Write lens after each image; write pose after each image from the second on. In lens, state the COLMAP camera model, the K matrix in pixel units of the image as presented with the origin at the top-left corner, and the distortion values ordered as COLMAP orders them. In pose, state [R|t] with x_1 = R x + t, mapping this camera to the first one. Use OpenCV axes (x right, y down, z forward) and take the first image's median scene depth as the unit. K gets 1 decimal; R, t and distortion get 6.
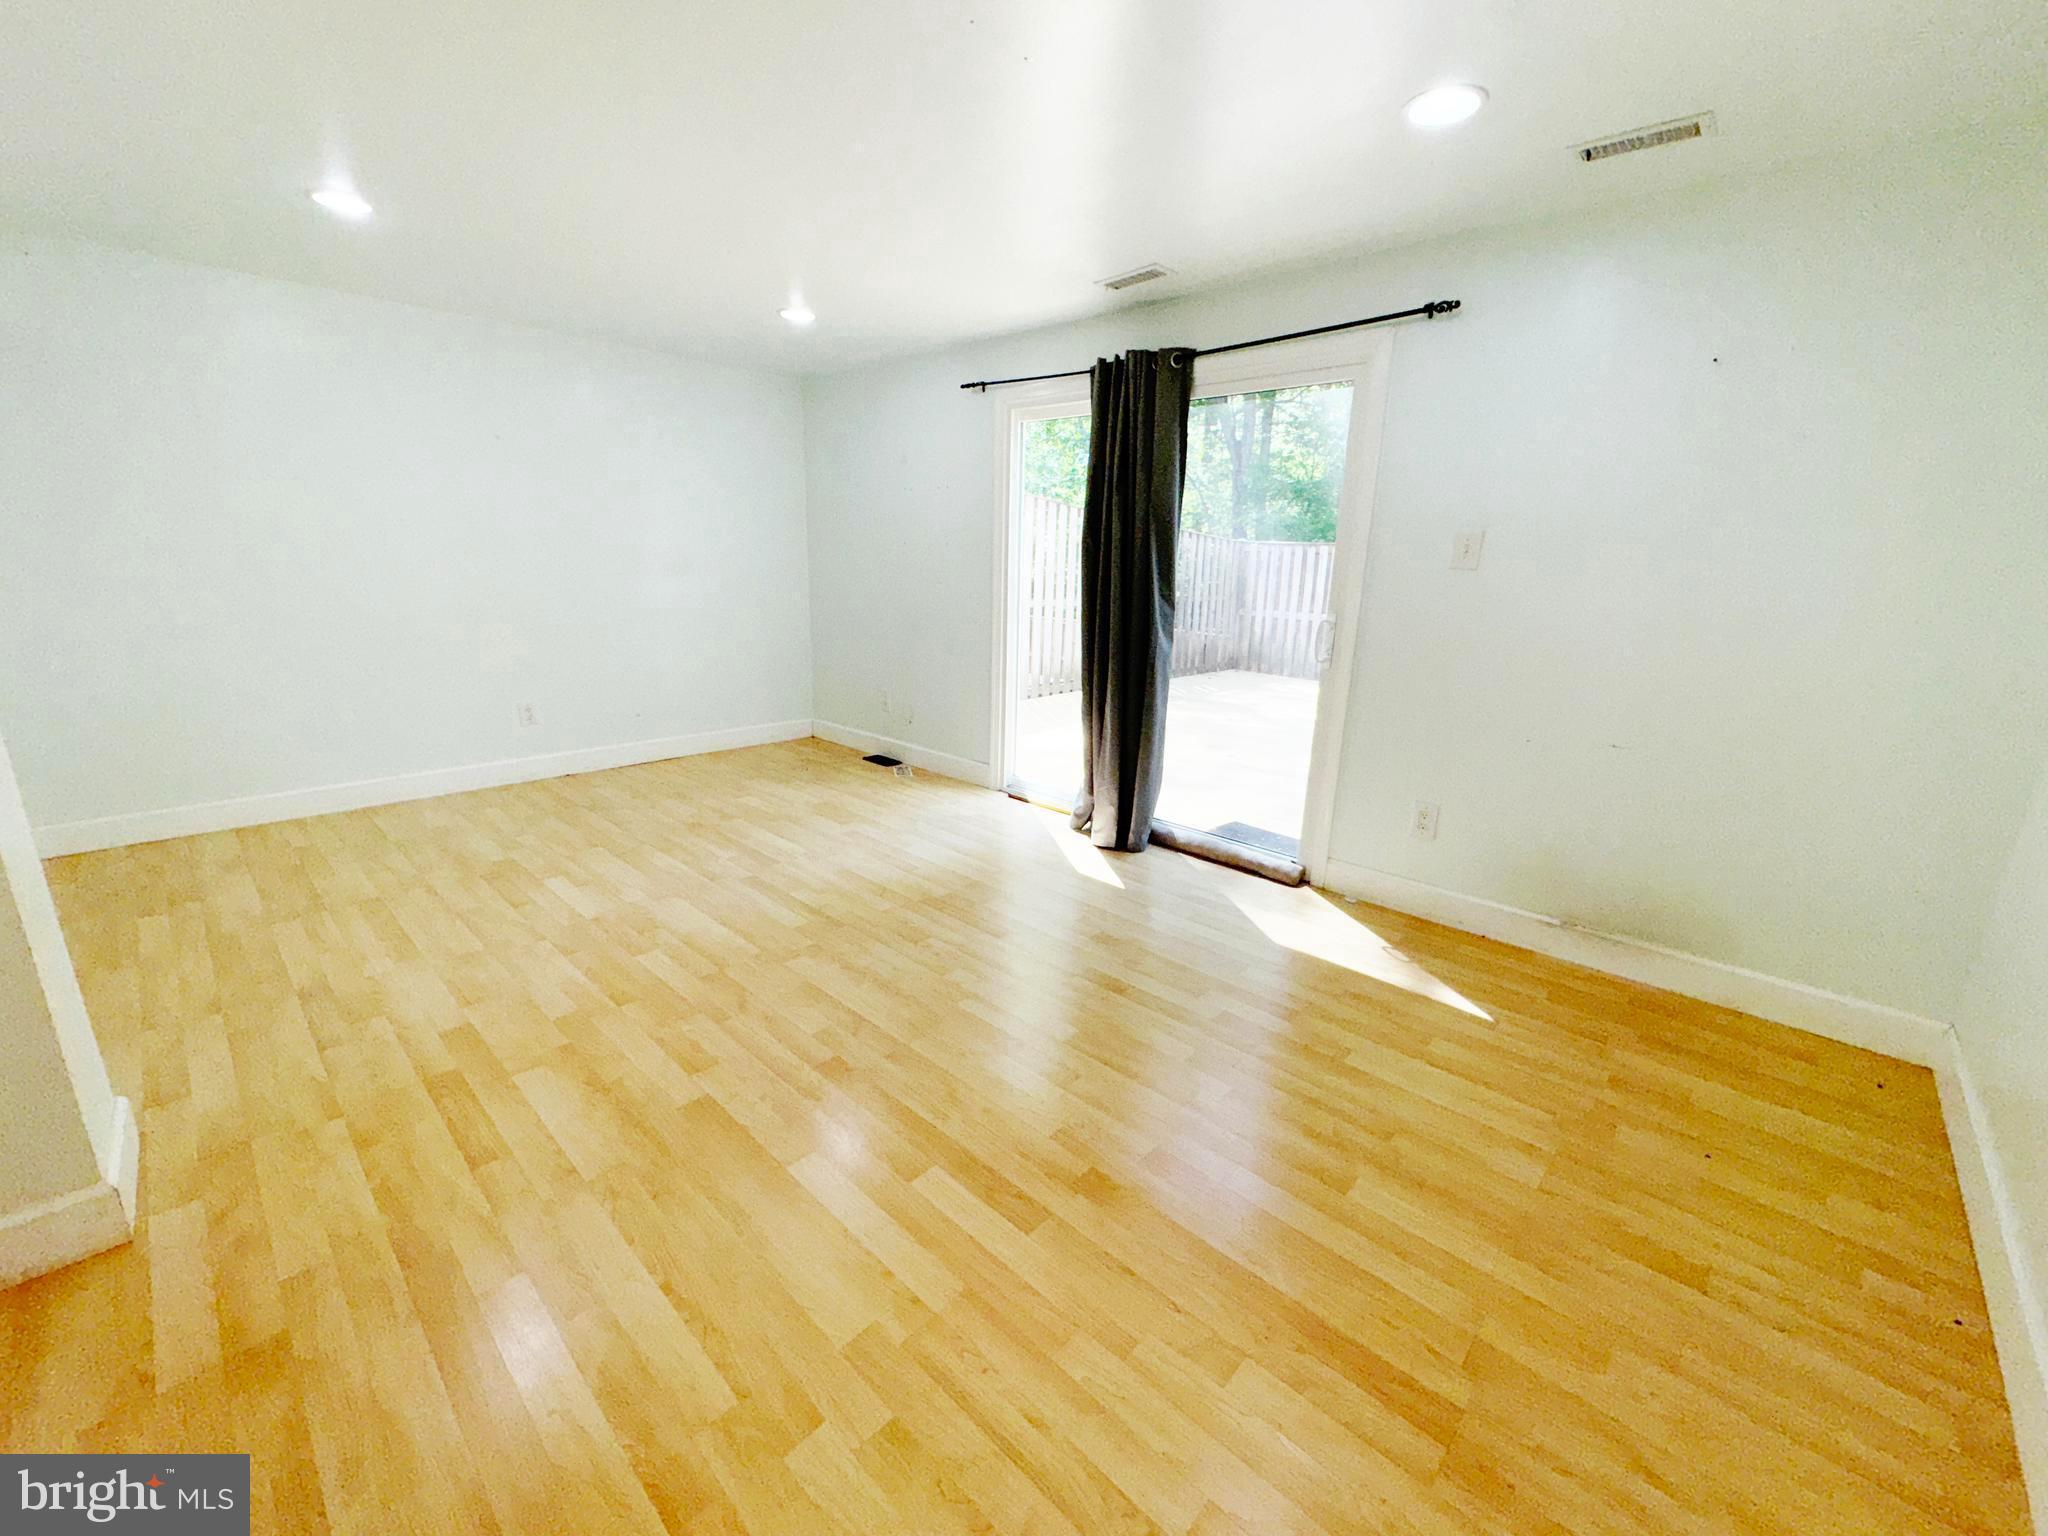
lens RADIAL K [[815.9, 0, 1022.0], [0, 815.9, 766.4], [0, 0, 1]] dist [-0.004019, -0.000168]
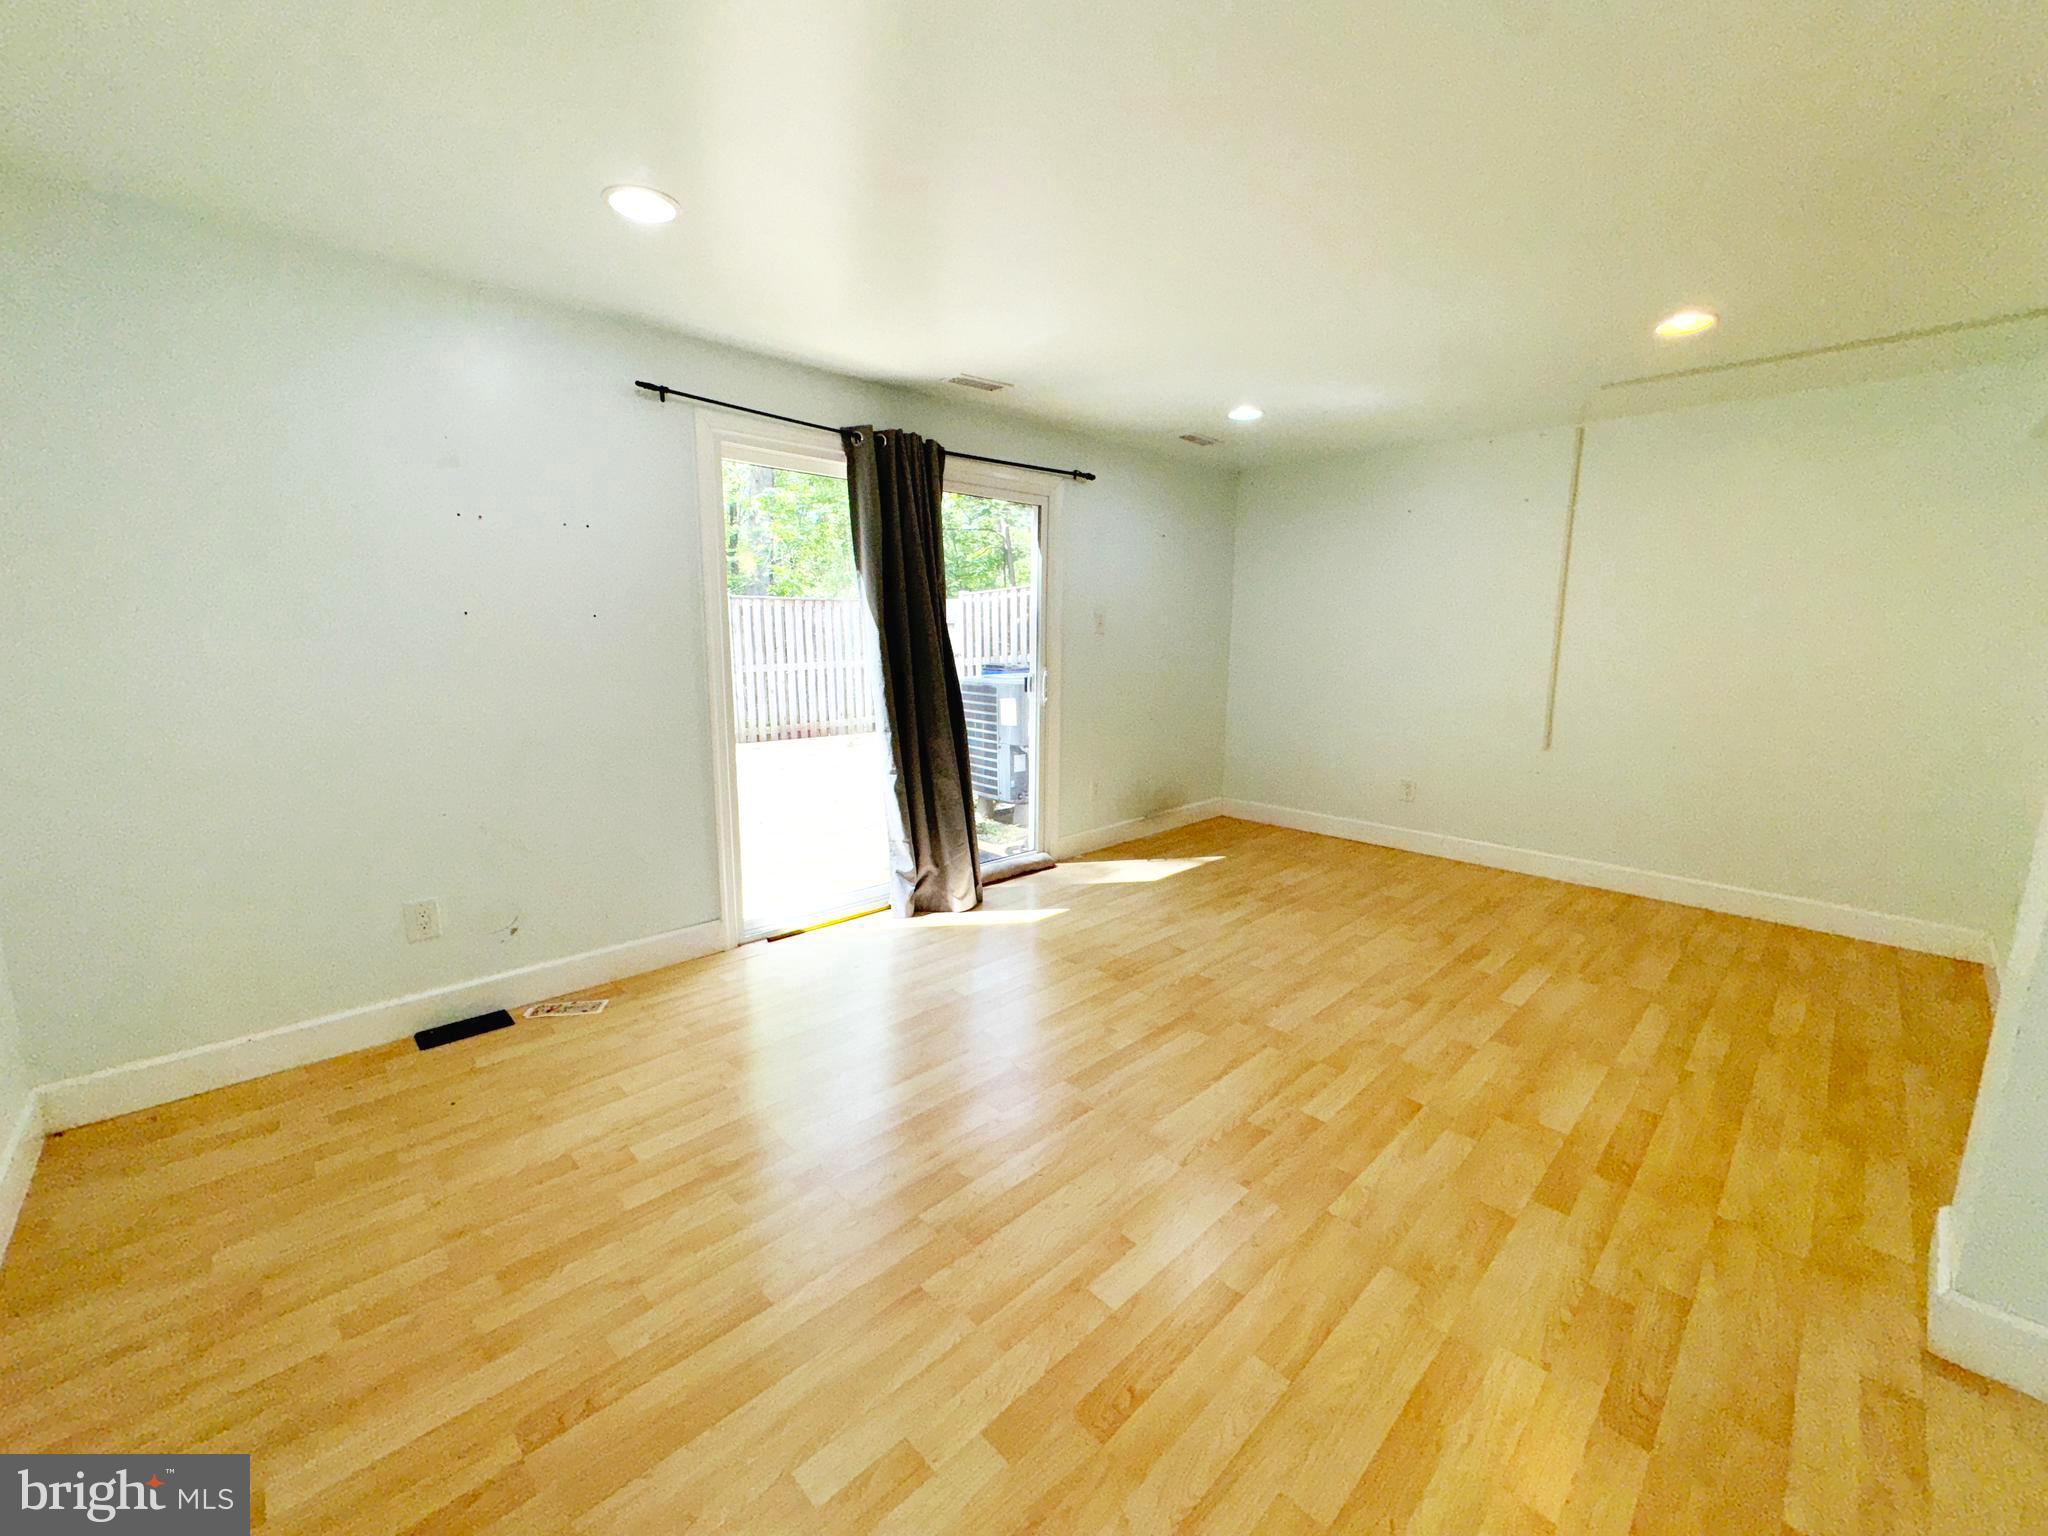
lens RADIAL K [[815.9, 0, 1022.0], [0, 815.9, 766.4], [0, 0, 1]] dist [-0.004019, -0.000168]
pose [[0.047778, -0.192096, 0.980212, -1.236526], [0.242237, 0.954267, 0.175204, -0.335540], [-0.969040, 0.229073, 0.092126, 1.138148]]
